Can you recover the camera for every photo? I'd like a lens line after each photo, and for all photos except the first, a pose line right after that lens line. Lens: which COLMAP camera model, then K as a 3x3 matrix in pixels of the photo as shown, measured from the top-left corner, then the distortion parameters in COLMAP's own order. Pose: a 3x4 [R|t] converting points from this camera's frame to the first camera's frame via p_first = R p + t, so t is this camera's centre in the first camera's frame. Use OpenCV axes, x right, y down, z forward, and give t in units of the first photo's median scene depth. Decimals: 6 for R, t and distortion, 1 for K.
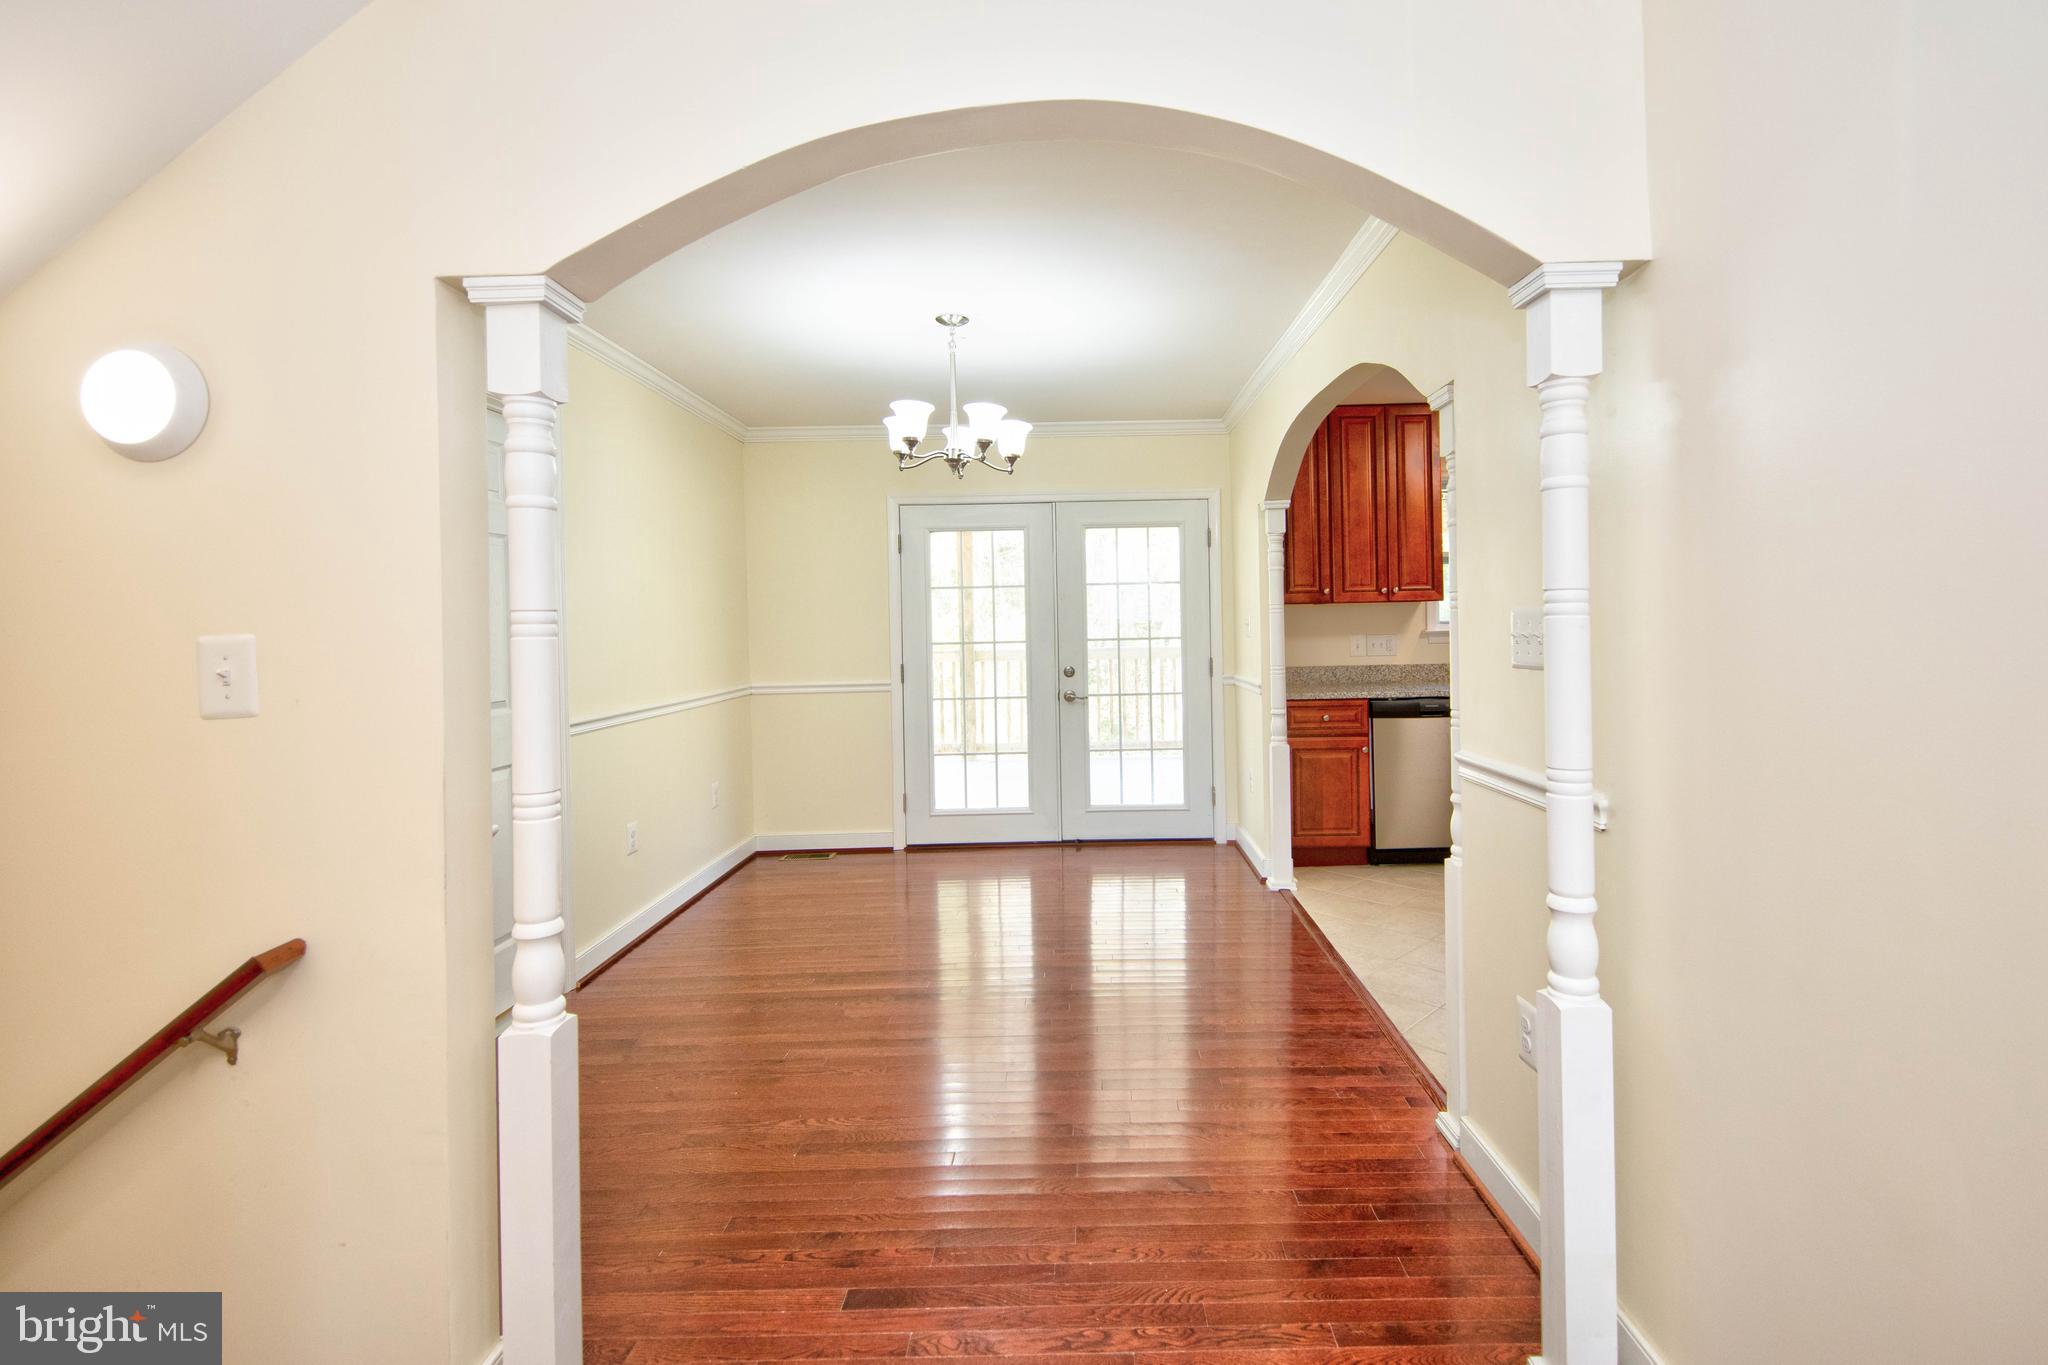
lens RADIAL K [[907.8, 0, 1031.0], [0, 907.8, 661.6], [0, 0, 1]] dist [-0.001609, 0.000298]
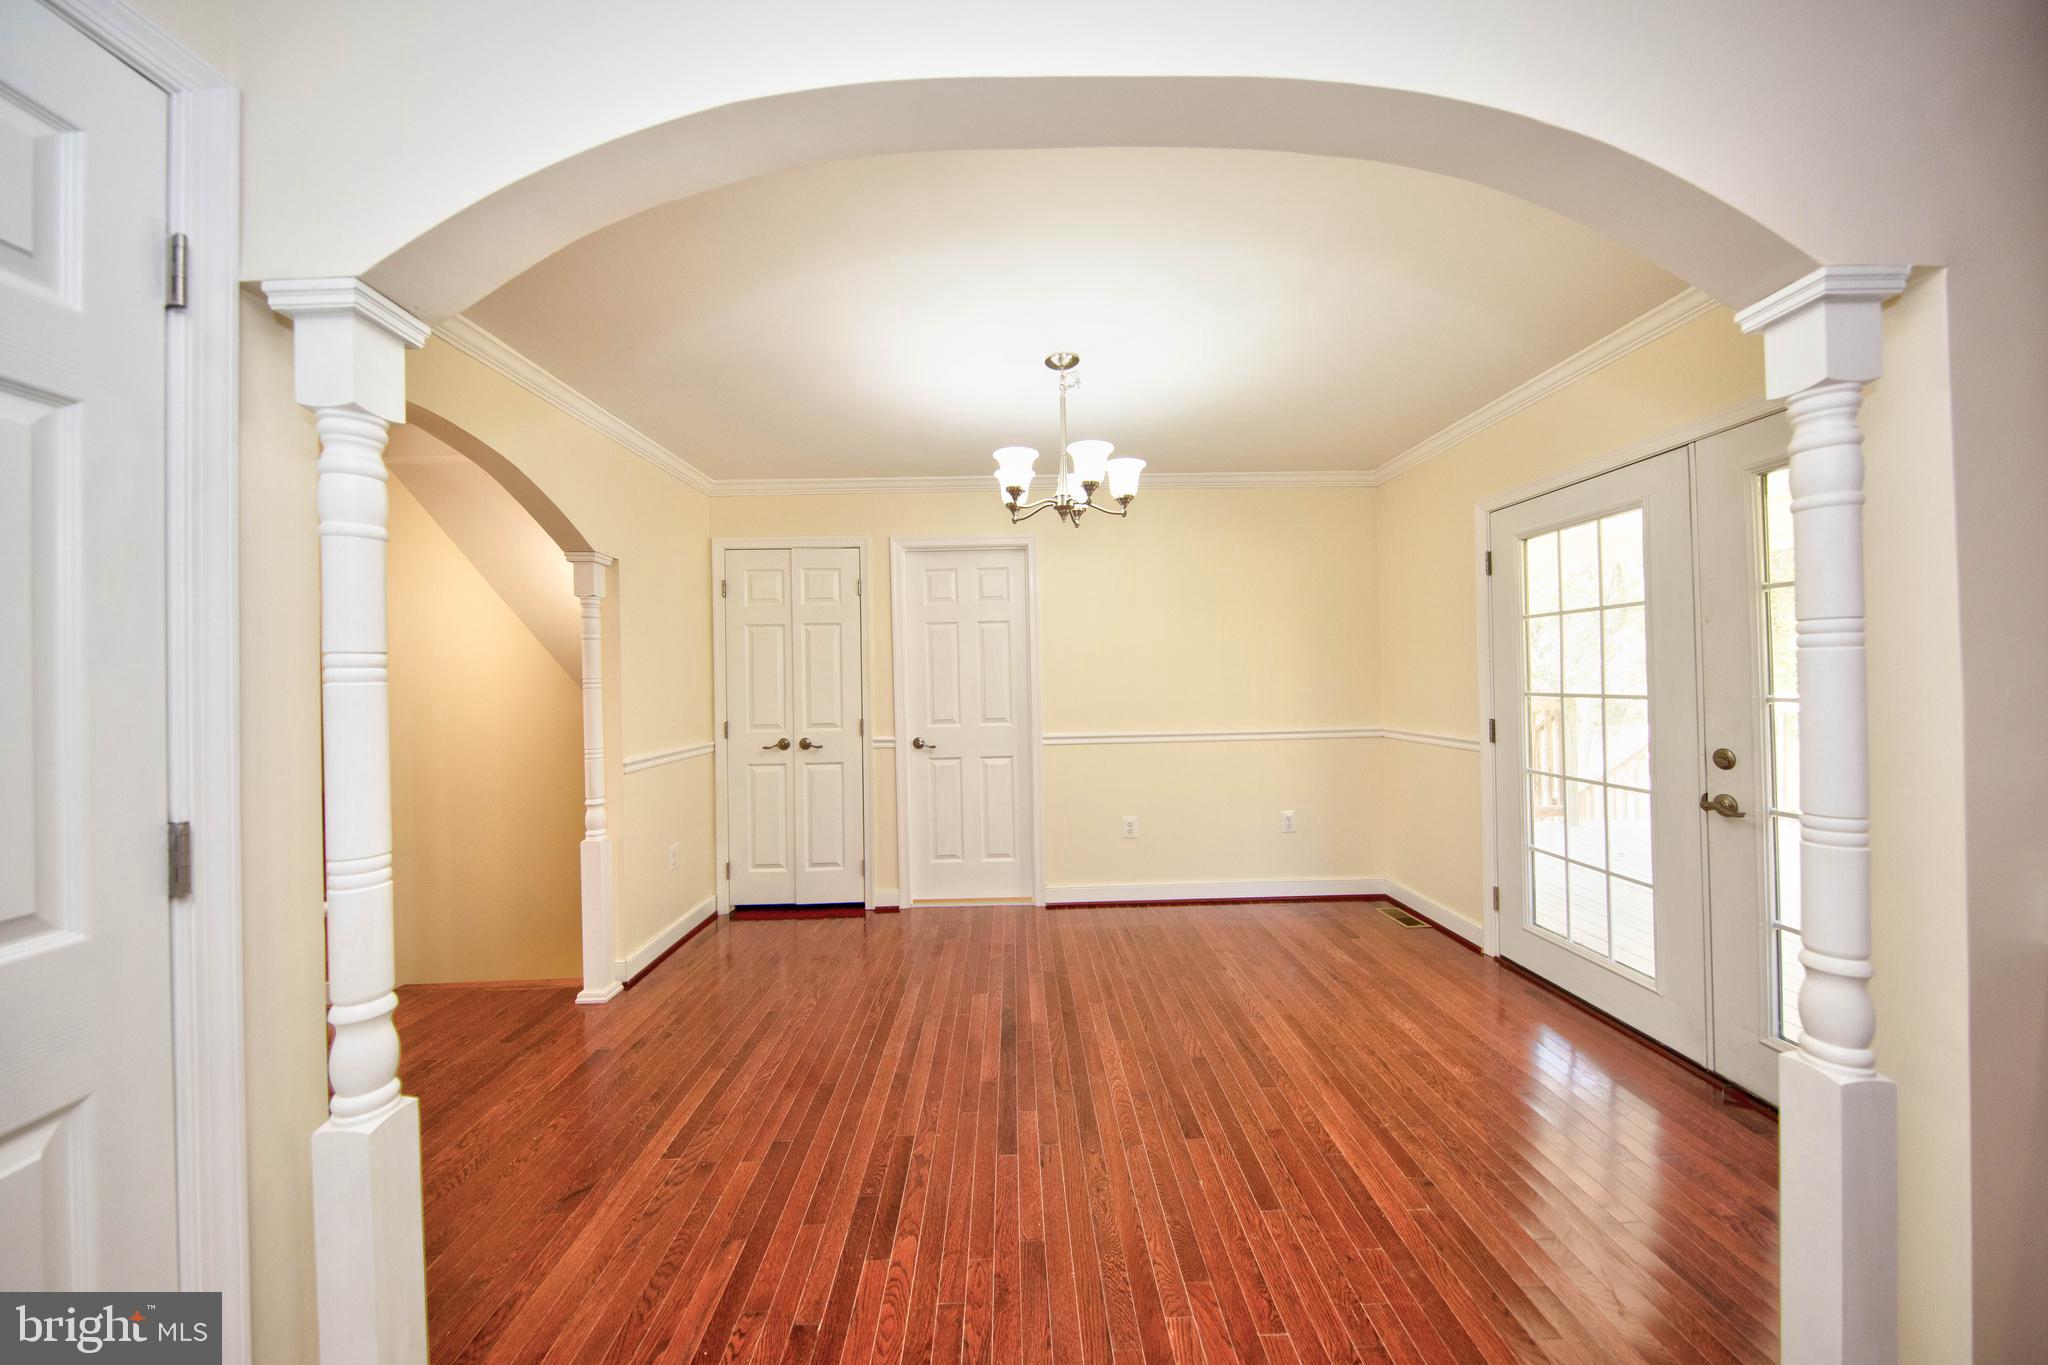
lens RADIAL K [[671.7, 0, 1026.0], [0, 671.7, 675.3], [0, 0, 1]] dist [-0.005736, -0.000322]
pose [[-0.004364, 0.012676, -0.999910, 0.428152], [0.009300, 0.999877, 0.012635, -0.045185], [0.999947, -0.009244, -0.004482, 0.601581]]
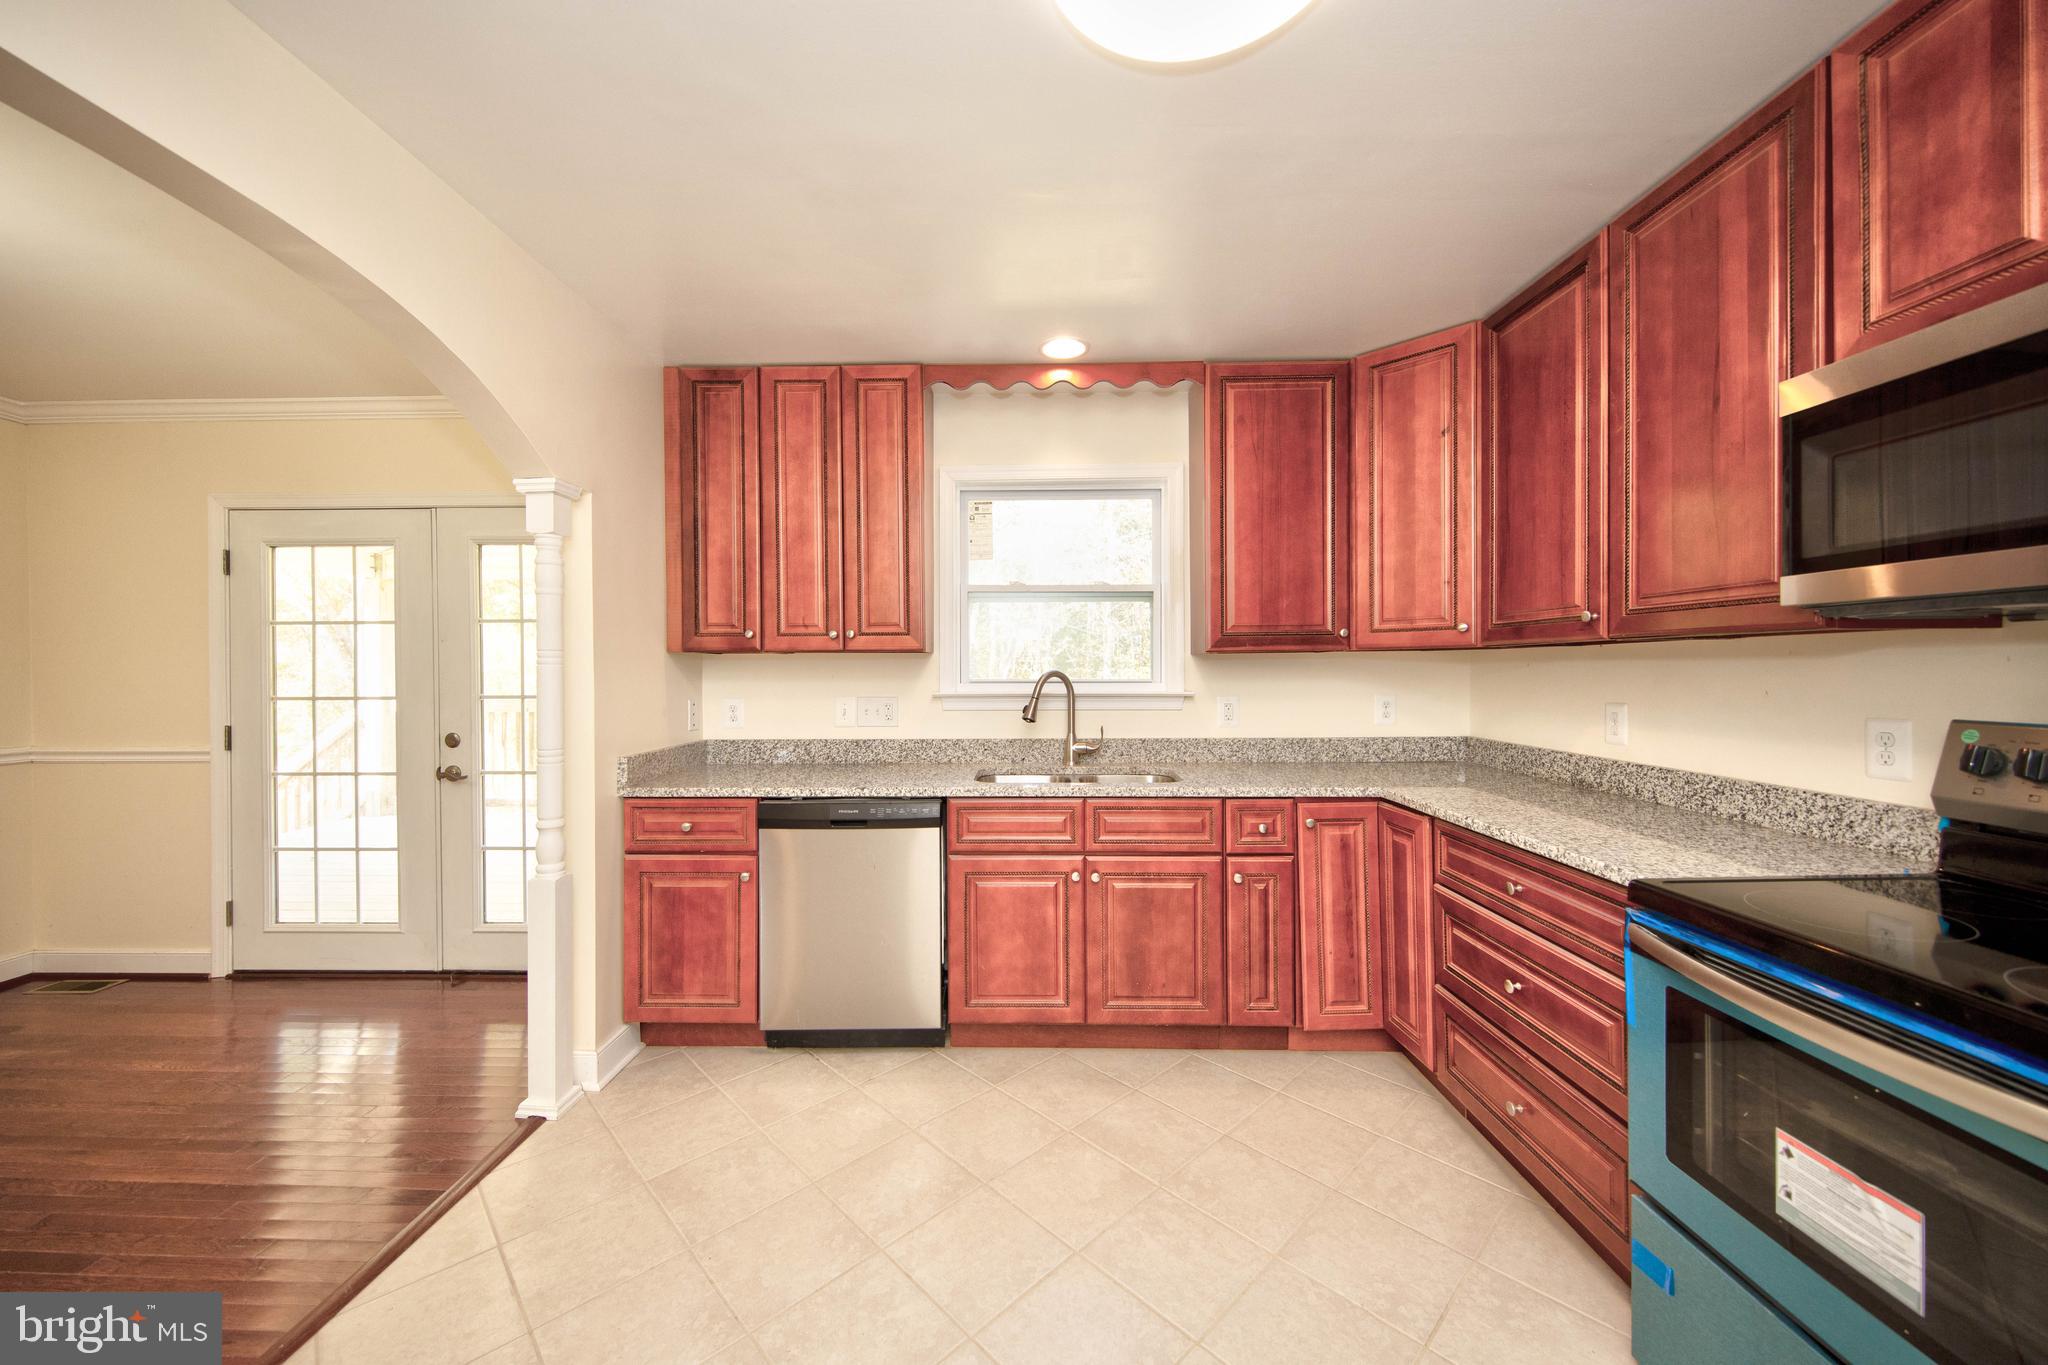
lens RADIAL K [[822.7, 0, 1020.5], [0, 822.7, 678.8], [0, 0, 1]] dist [0.000422, -0.000119]
pose [[0.998408, 0.014442, -0.054523, 0.535025], [-0.014452, 0.999896, 0.000219, -0.044741], [0.054520, 0.000569, 0.998513, 0.364938]]
